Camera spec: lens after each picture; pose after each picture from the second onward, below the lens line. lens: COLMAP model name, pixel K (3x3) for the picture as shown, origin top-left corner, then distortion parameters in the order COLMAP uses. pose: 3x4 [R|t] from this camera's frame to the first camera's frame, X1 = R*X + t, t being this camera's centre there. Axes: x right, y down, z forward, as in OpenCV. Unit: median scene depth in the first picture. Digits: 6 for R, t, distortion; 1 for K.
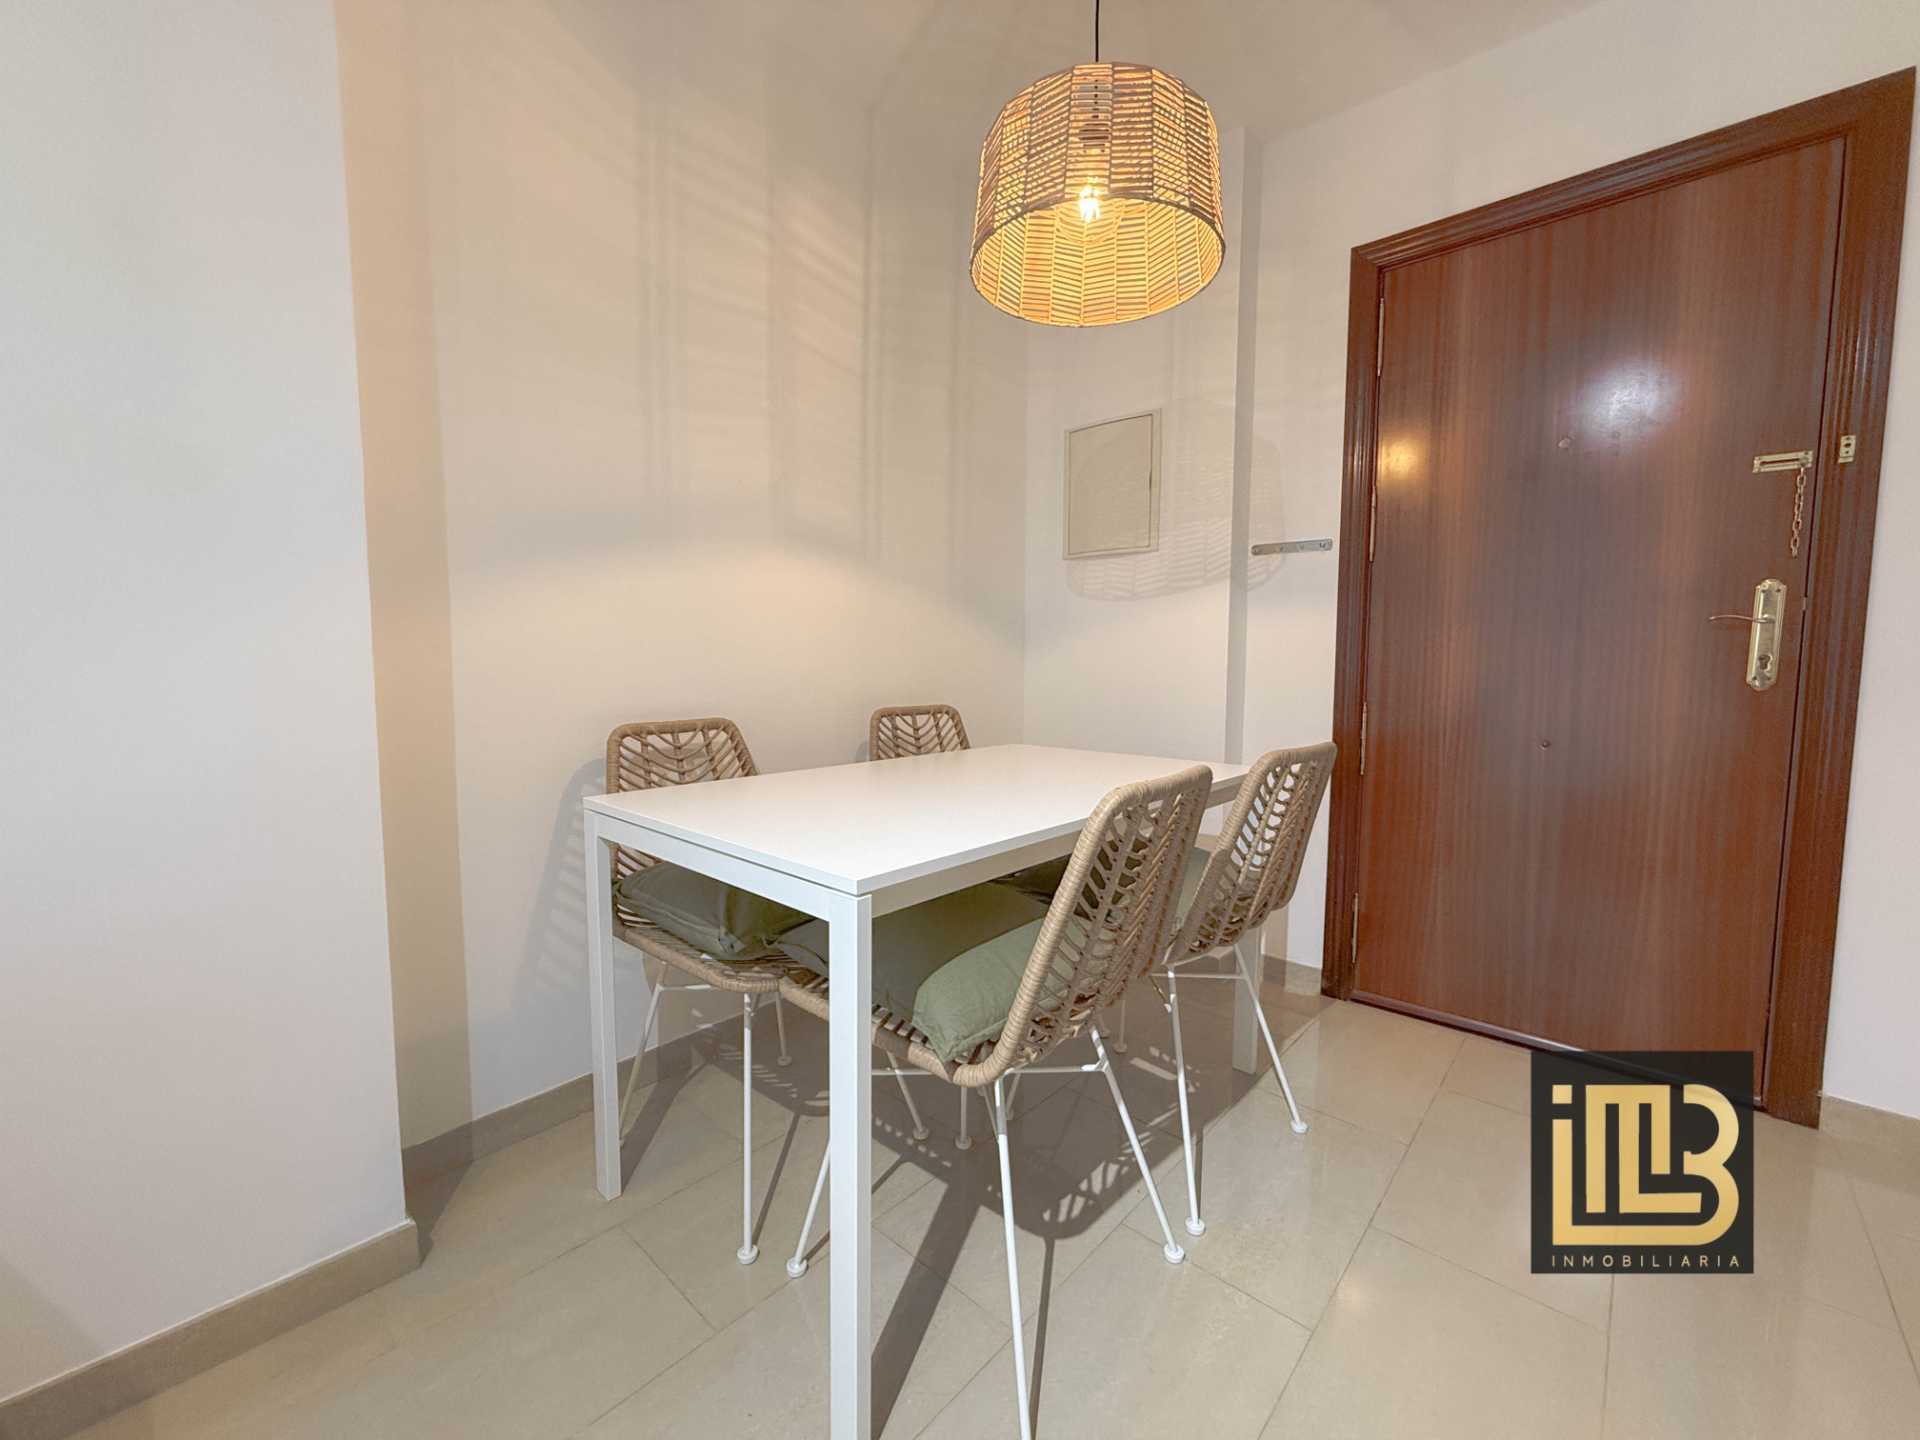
lens RADIAL K [[767.0, 0, 957.2], [0, 767.0, 721.5], [0, 0, 1]] dist [-0.000805, 0.000505]
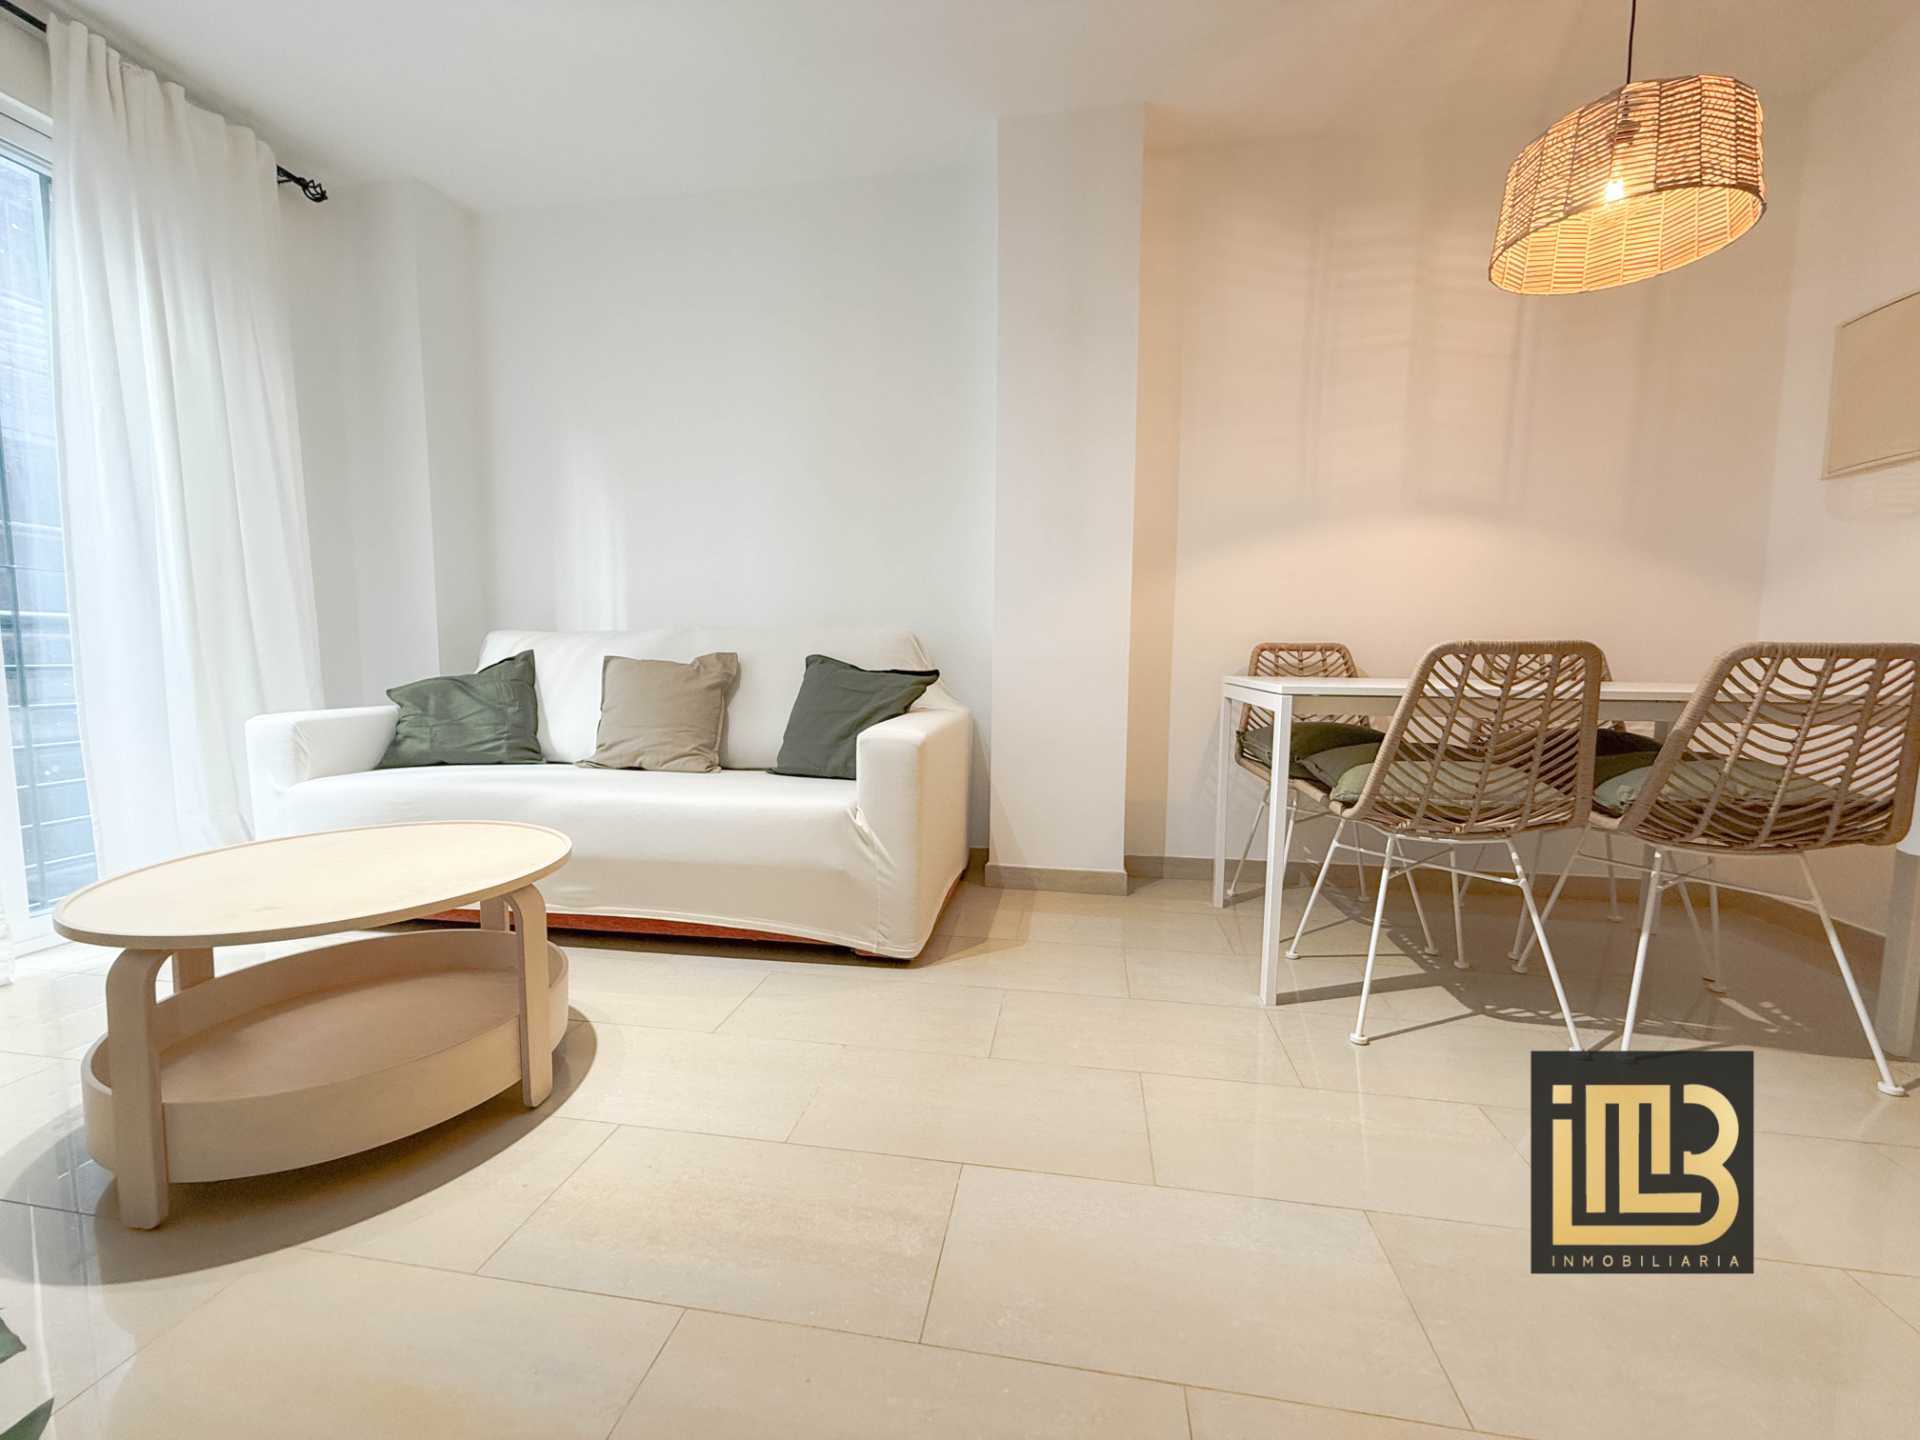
lens RADIAL K [[767.0, 0, 957.2], [0, 767.0, 721.5], [0, 0, 1]] dist [-0.000805, 0.000505]
pose [[0.546665, 0.075915, -0.833903, 0.571545], [-0.075608, 0.996289, 0.041133, 0.152499], [0.833931, 0.040563, 0.550376, -0.413951]]
